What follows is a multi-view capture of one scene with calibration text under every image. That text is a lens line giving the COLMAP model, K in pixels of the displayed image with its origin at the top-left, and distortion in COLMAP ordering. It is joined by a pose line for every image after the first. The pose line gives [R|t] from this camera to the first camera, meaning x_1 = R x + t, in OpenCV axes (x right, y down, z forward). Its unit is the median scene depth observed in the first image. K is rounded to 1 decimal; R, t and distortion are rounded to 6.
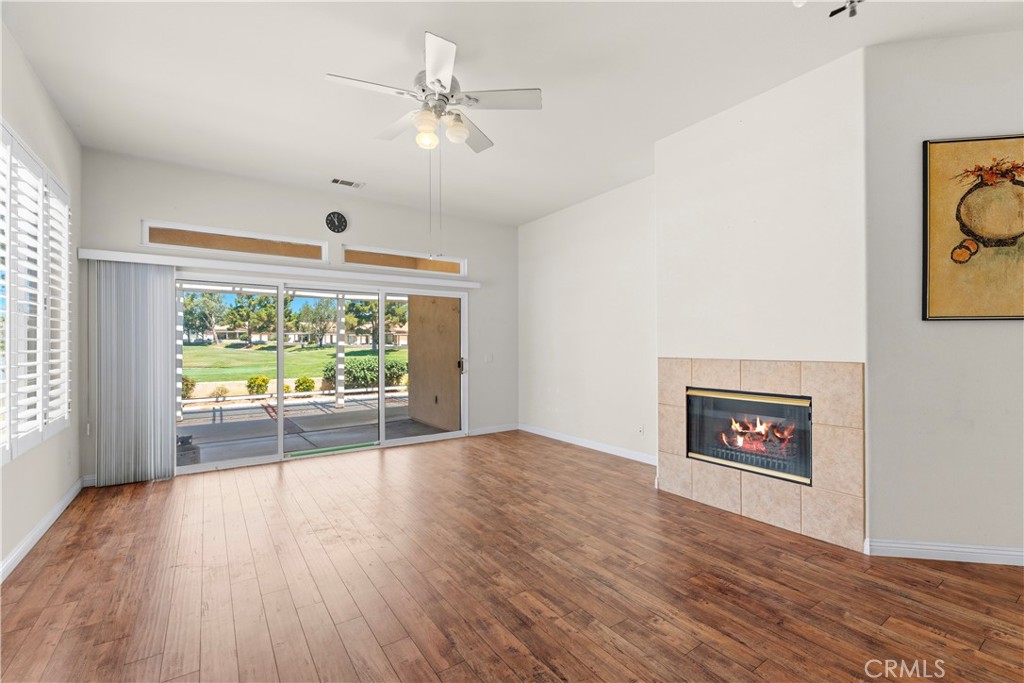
lens RADIAL K [[433.4, 0, 507.9], [0, 433.4, 349.0], [0, 0, 1]] dist [0.002603, -0.000266]
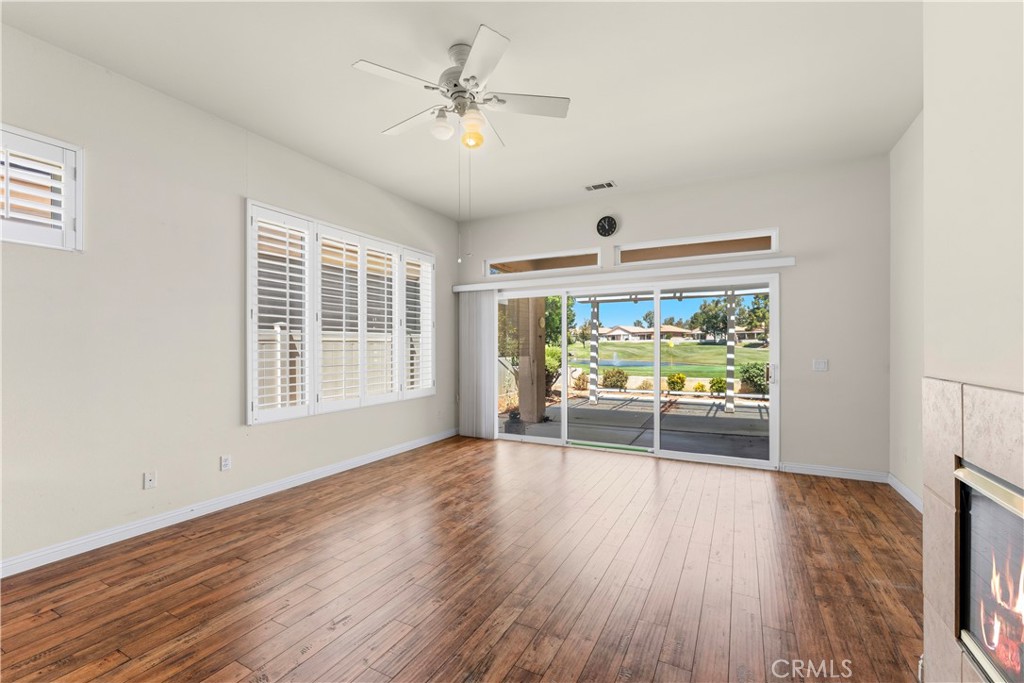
lens RADIAL K [[433.4, 0, 533.5], [0, 433.4, 337.6], [0, 0, 1]] dist [0.002603, -0.000266]
pose [[0.484633, -0.014538, -0.874596, 0.100723], [-0.007935, 0.999748, -0.021016, -0.000977], [0.874681, 0.017125, 0.484396, 0.083948]]
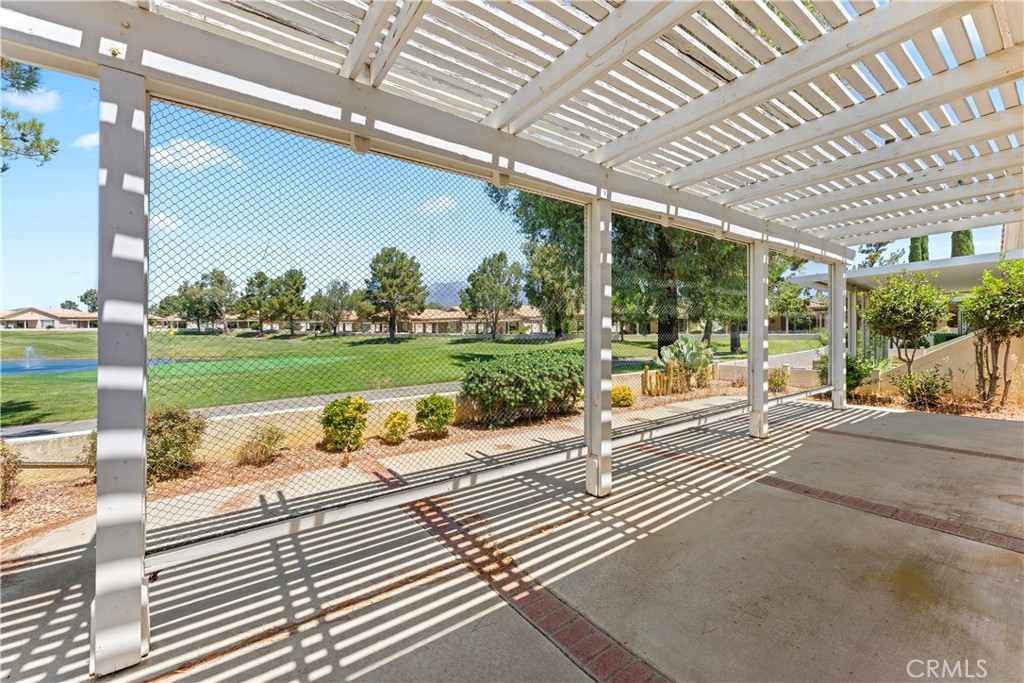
lens RADIAL K [[398.6, 0, 493.6], [0, 398.6, 331.1], [0, 0, 1]] dist [-0.001740, -0.000724]
pose [[0.999981, -0.005791, 0.001994, -0.217554], [0.005820, 0.999877, -0.014546, 0.000701], [-0.001910, 0.014558, 0.999892, 0.301970]]
